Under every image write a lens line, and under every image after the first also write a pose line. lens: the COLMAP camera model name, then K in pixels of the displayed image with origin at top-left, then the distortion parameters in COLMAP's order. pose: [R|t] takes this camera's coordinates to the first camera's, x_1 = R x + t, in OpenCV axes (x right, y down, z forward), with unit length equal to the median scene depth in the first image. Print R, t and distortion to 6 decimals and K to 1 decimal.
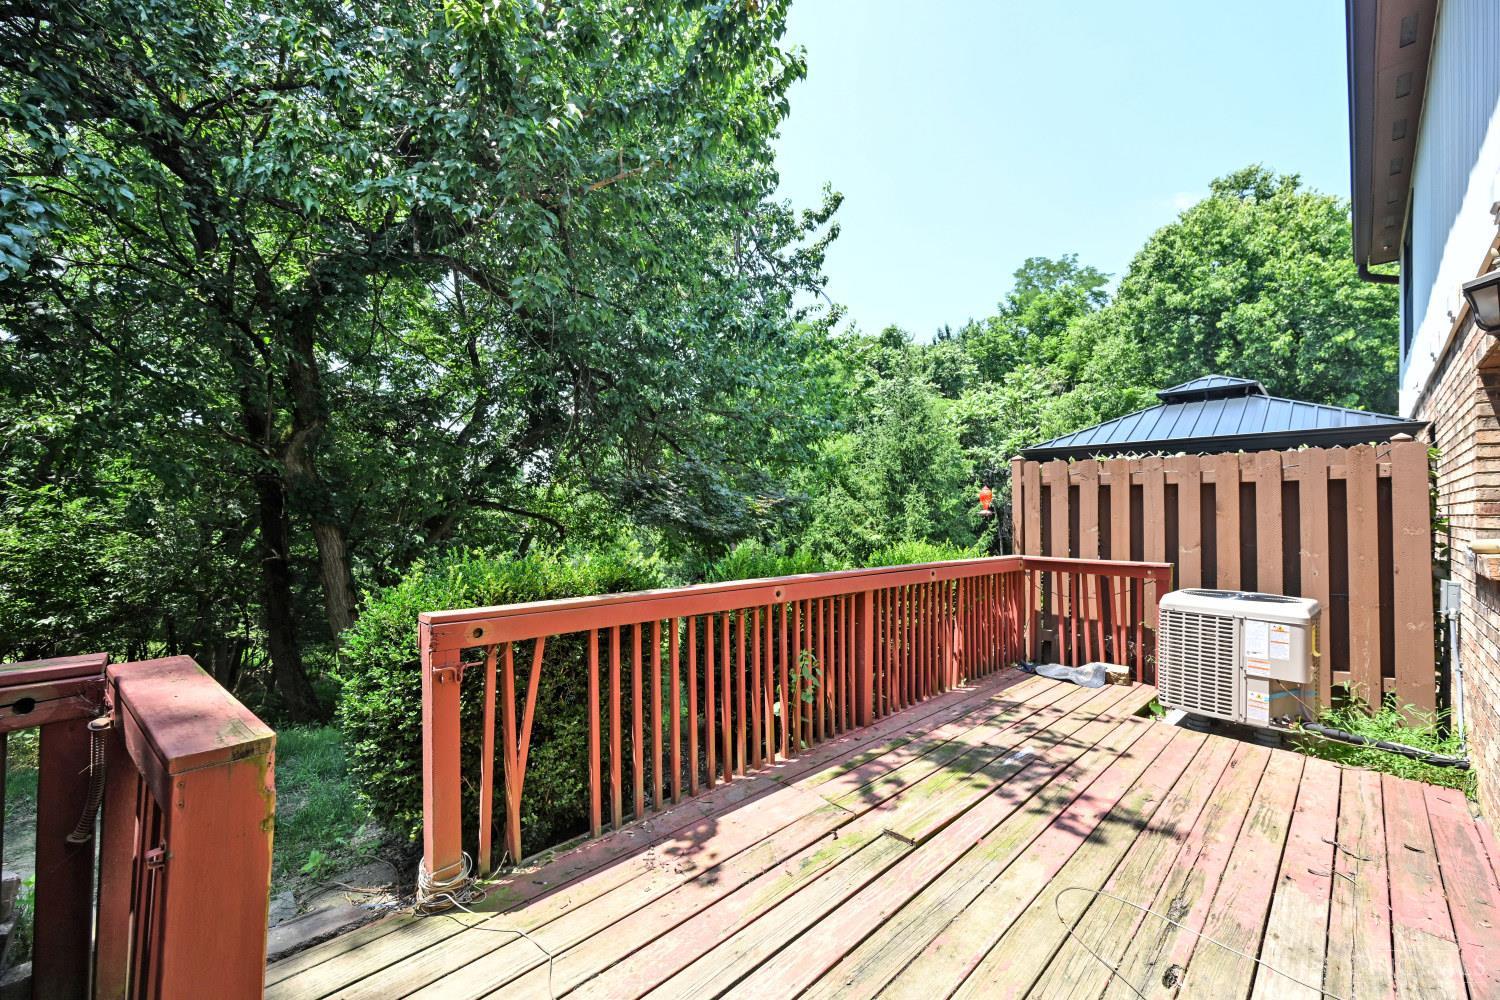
lens RADIAL K [[600.8, 0, 756.4], [0, 600.8, 503.4], [0, 0, 1]] dist [-0.000663, -0.000380]
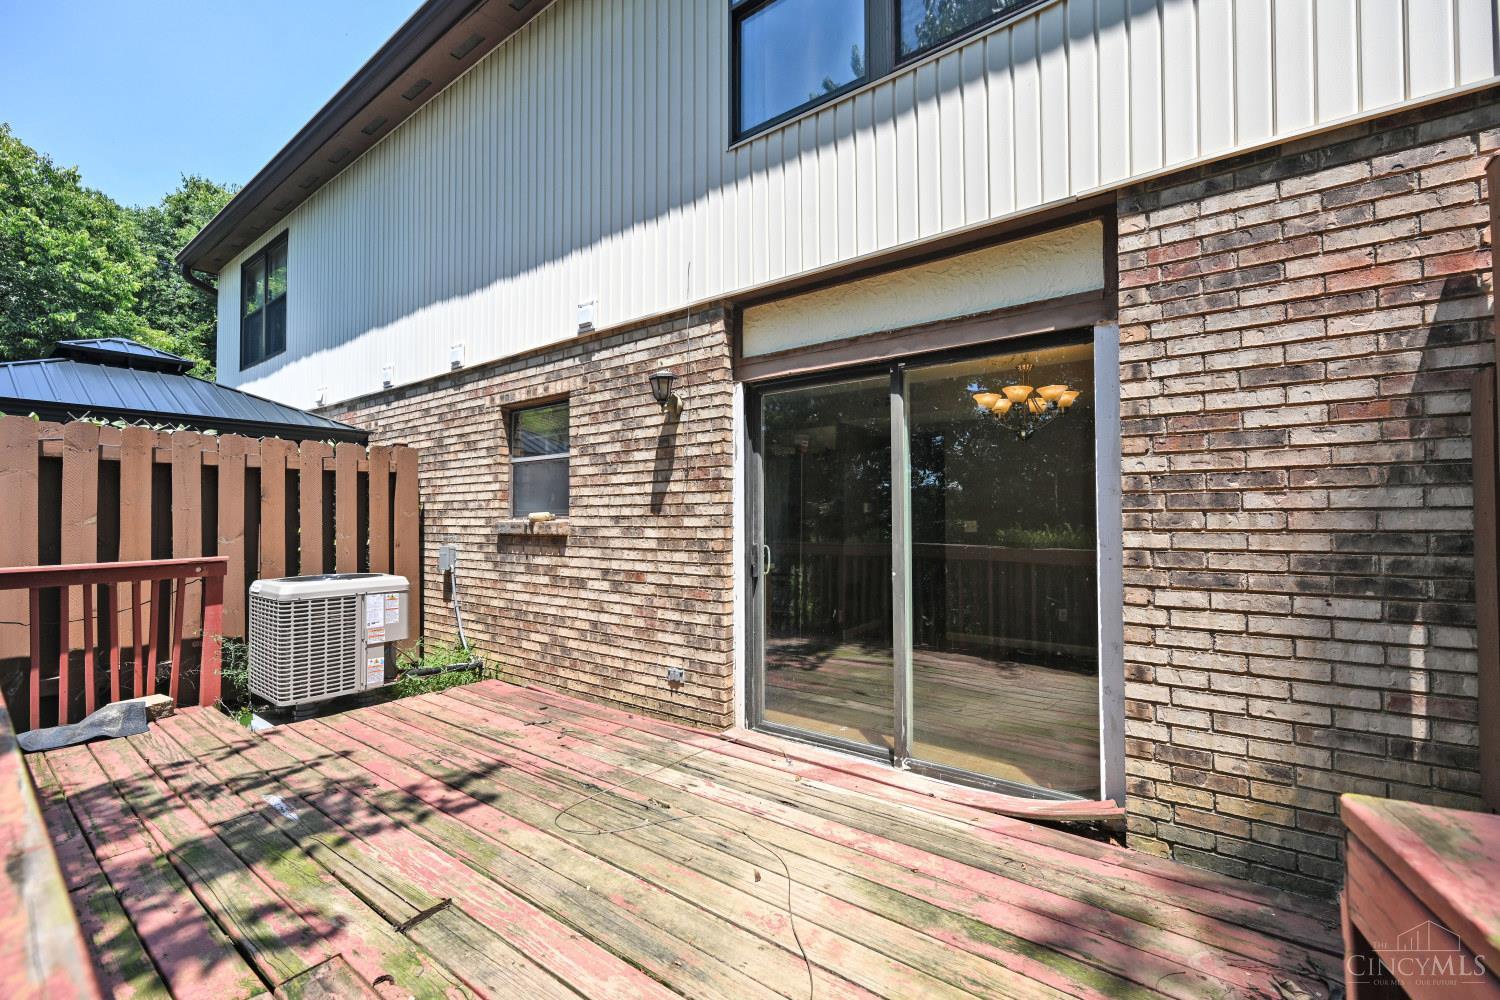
lens RADIAL K [[600.8, 0, 760.1], [0, 600.8, 496.1], [0, 0, 1]] dist [-0.000663, -0.000380]
pose [[-0.158296, 0.015292, 0.987273, -0.392773], [-0.011474, 0.999784, -0.017325, 0.024359], [-0.987325, -0.014070, -0.158087, 0.478361]]
